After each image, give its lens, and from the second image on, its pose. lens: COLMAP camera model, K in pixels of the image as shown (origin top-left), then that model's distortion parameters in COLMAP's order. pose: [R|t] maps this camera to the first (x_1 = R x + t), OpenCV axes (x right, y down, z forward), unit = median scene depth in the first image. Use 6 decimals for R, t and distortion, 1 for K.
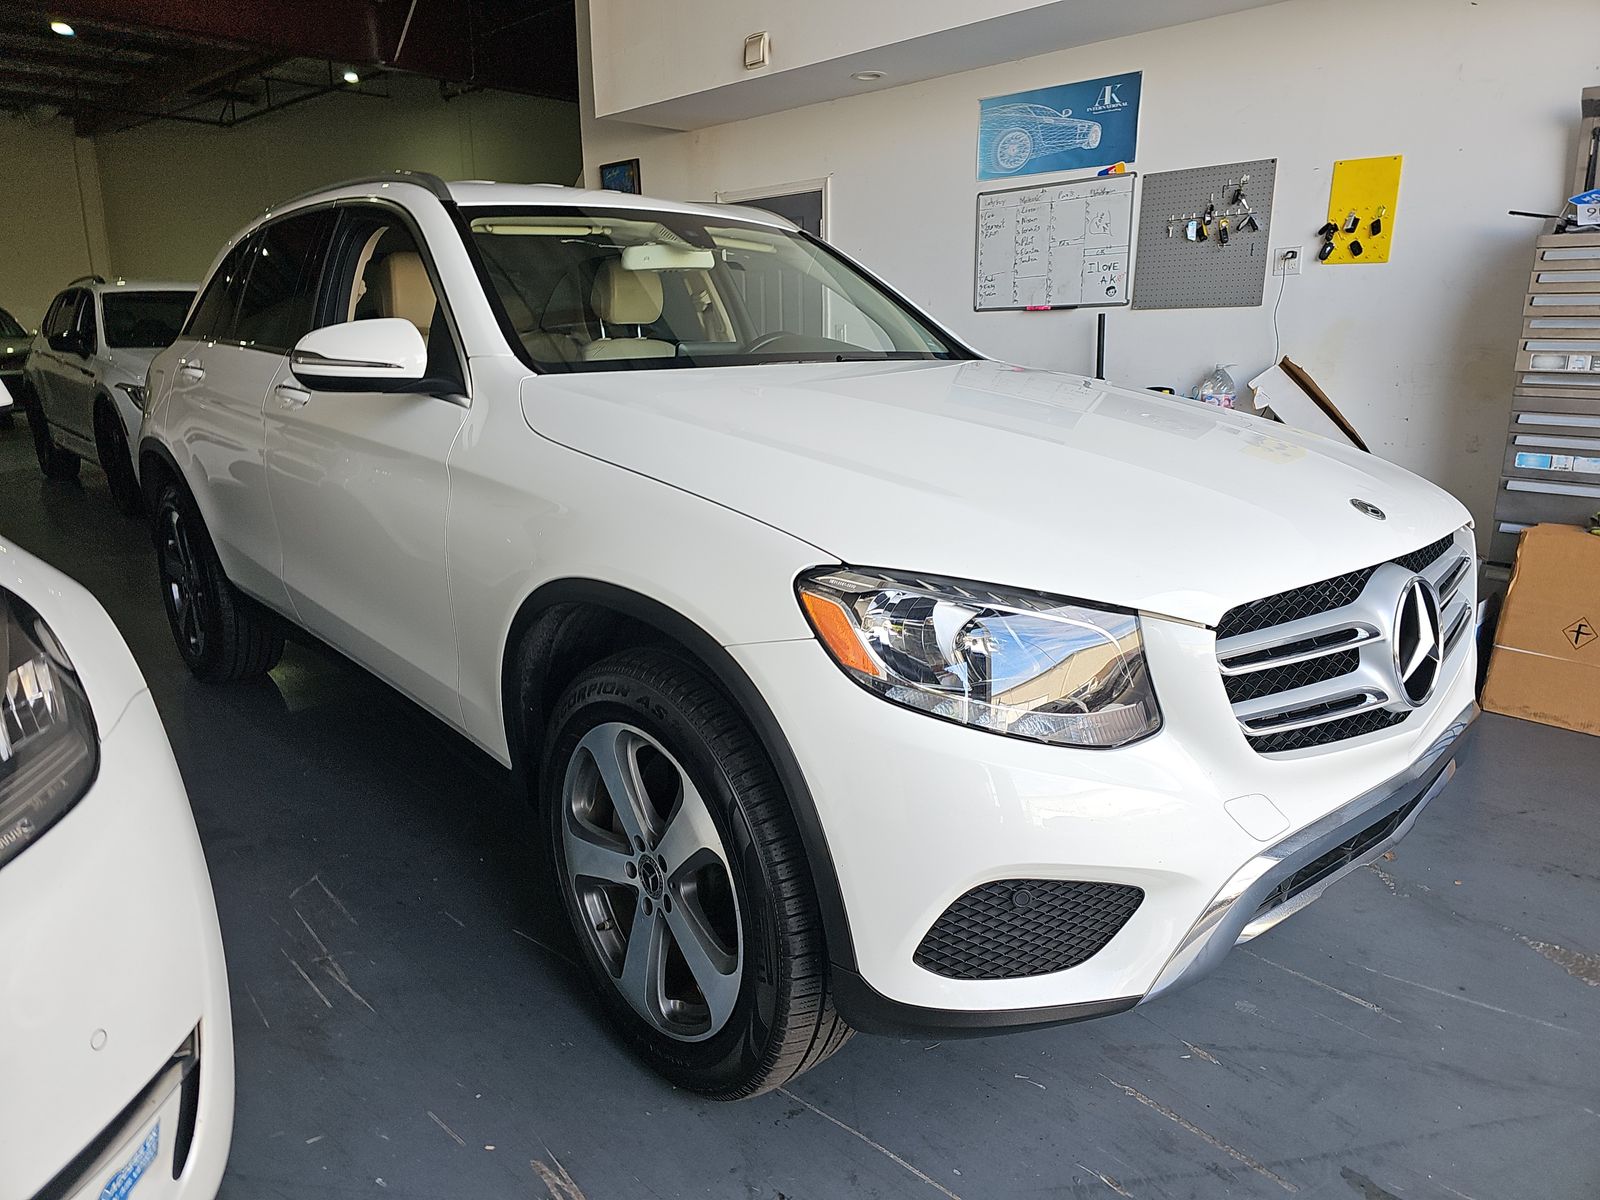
lens RADIAL K [[1047.0, 0, 788.8], [0, 1047.0, 595.9], [0, 0, 1]] dist [0.031033, -0.031536]
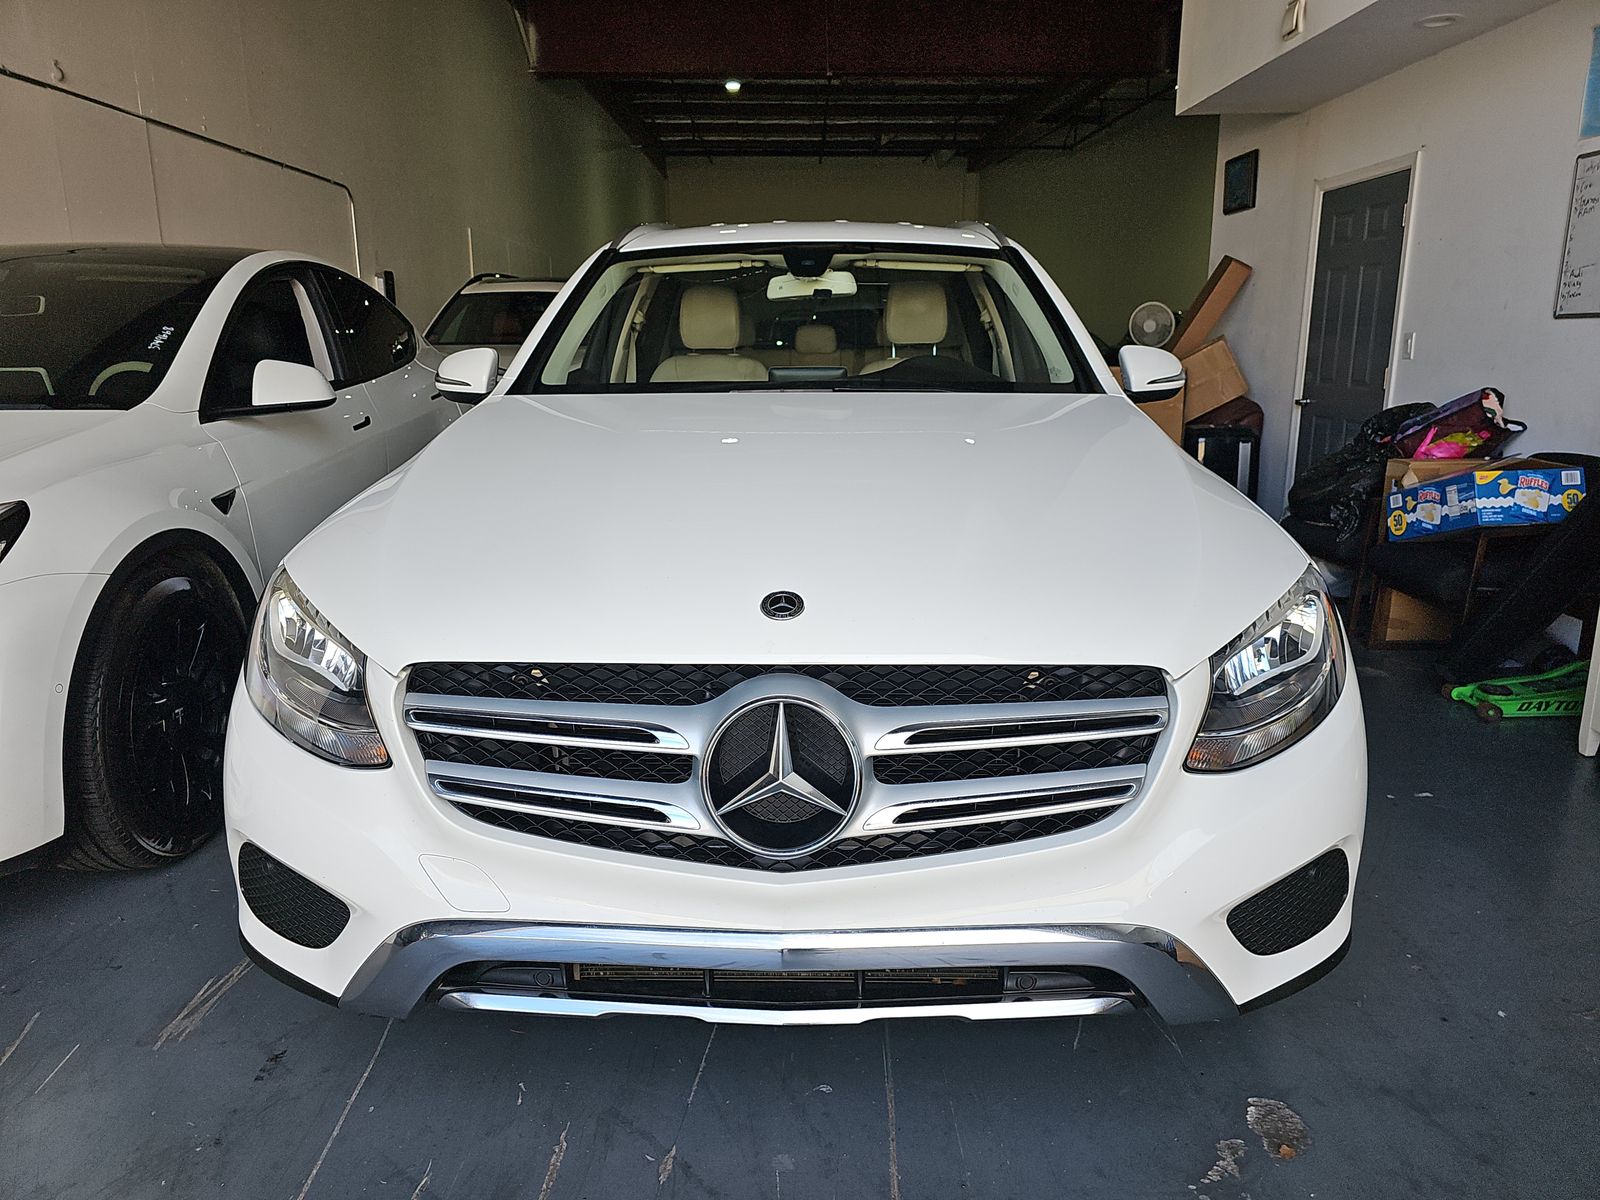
lens RADIAL K [[1047.0, 0, 788.8], [0, 1047.0, 595.9], [0, 0, 1]] dist [0.031033, -0.031536]
pose [[0.719290, 0.165310, -0.674756, 0.325881], [-0.166101, 0.984029, 0.064017, -0.042189], [0.674561, 0.066031, 0.735260, 0.123871]]
